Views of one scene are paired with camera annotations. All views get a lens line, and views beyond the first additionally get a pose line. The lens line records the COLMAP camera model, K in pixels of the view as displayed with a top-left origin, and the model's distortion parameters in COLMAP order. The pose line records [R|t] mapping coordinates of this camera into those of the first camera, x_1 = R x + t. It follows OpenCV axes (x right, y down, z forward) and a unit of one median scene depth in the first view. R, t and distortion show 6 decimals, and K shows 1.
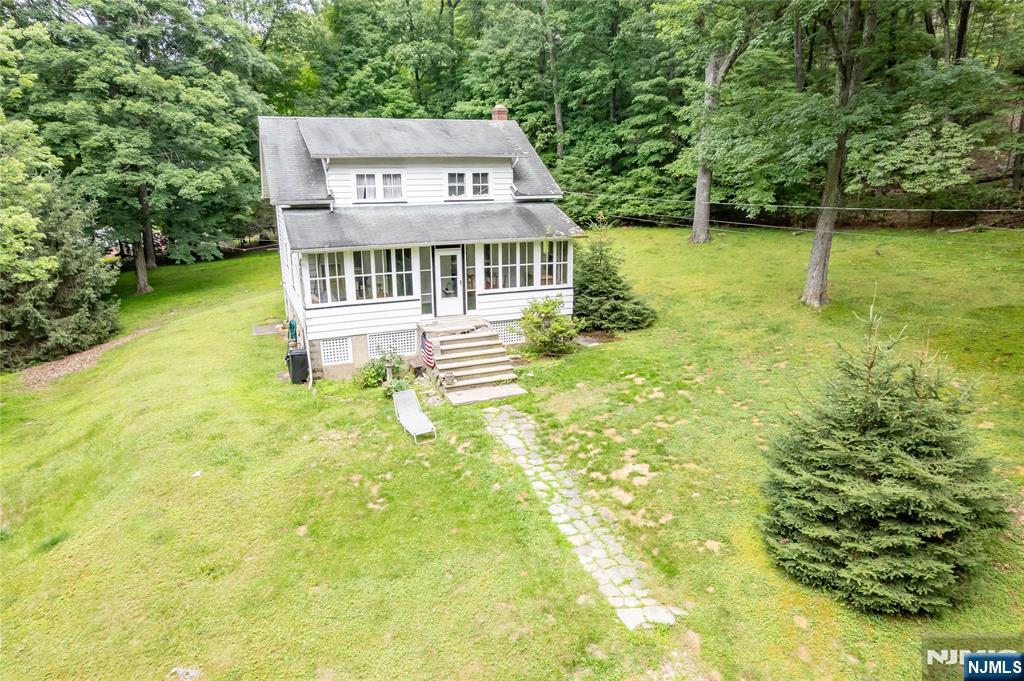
lens RADIAL K [[655.9, 0, 516.7], [0, 655.9, 345.9], [0, 0, 1]] dist [-0.074916, 0.071072]
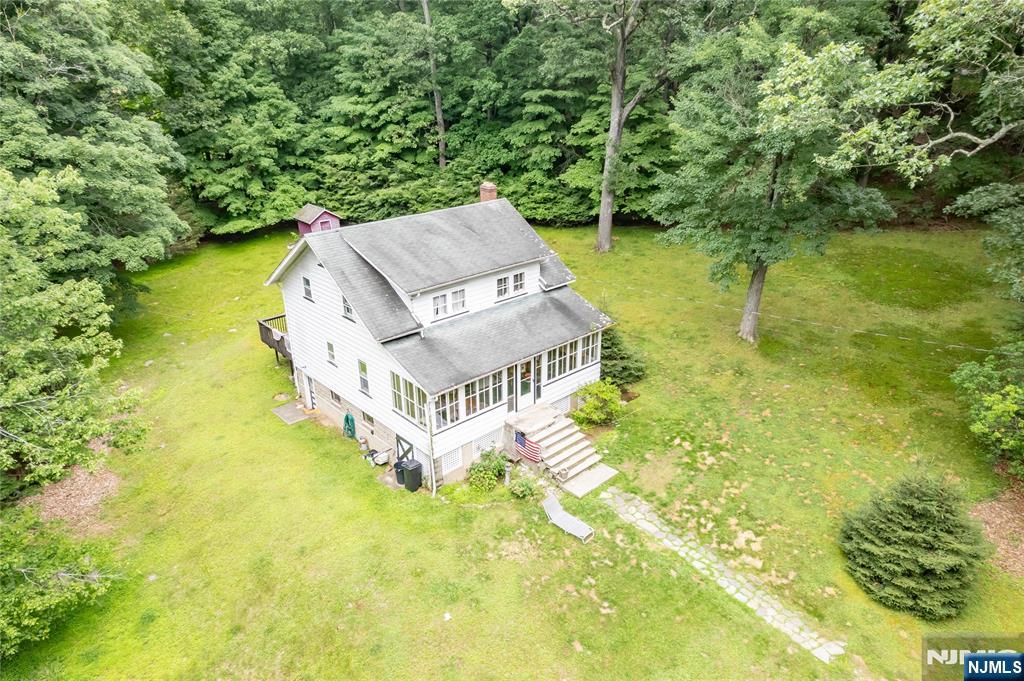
lens RADIAL K [[655.9, 0, 516.7], [0, 655.9, 345.9], [0, 0, 1]] dist [-0.074916, 0.071072]
pose [[0.936297, -0.135969, 0.323822, -0.508255], [0.087637, 0.983303, 0.159485, -0.363925], [-0.340100, -0.120947, 0.932579, -0.110205]]
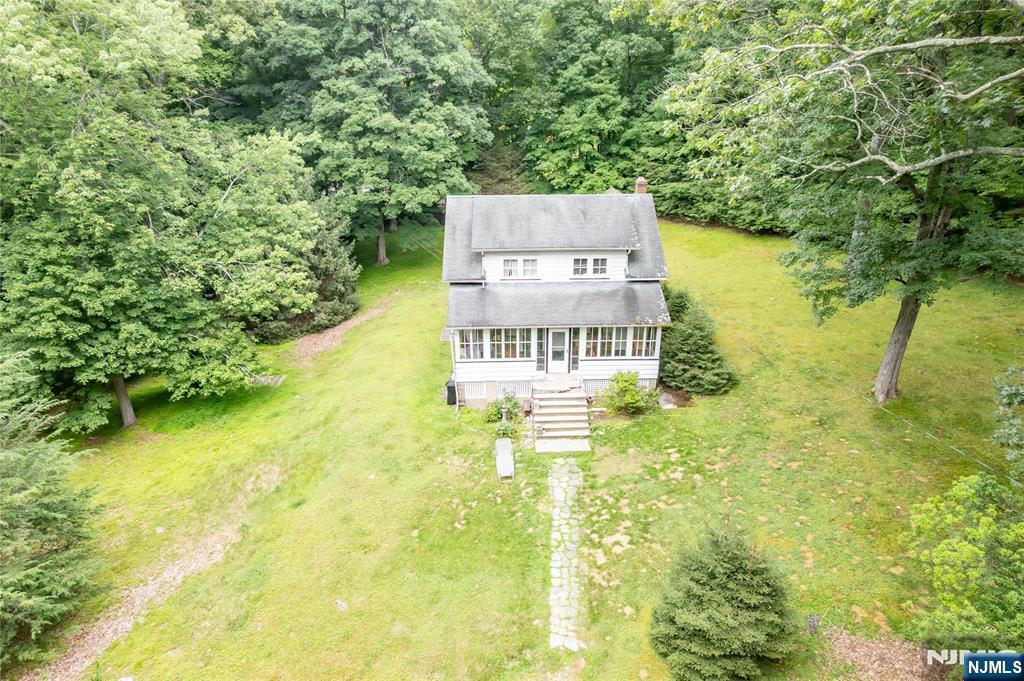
lens RADIAL K [[655.9, 0, 516.7], [0, 655.9, 345.9], [0, 0, 1]] dist [-0.074916, 0.071072]
pose [[0.931696, 0.145912, -0.332645, 0.271959], [-0.094450, 0.981588, 0.166023, -0.329867], [0.350745, -0.123265, 0.928323, -0.296806]]
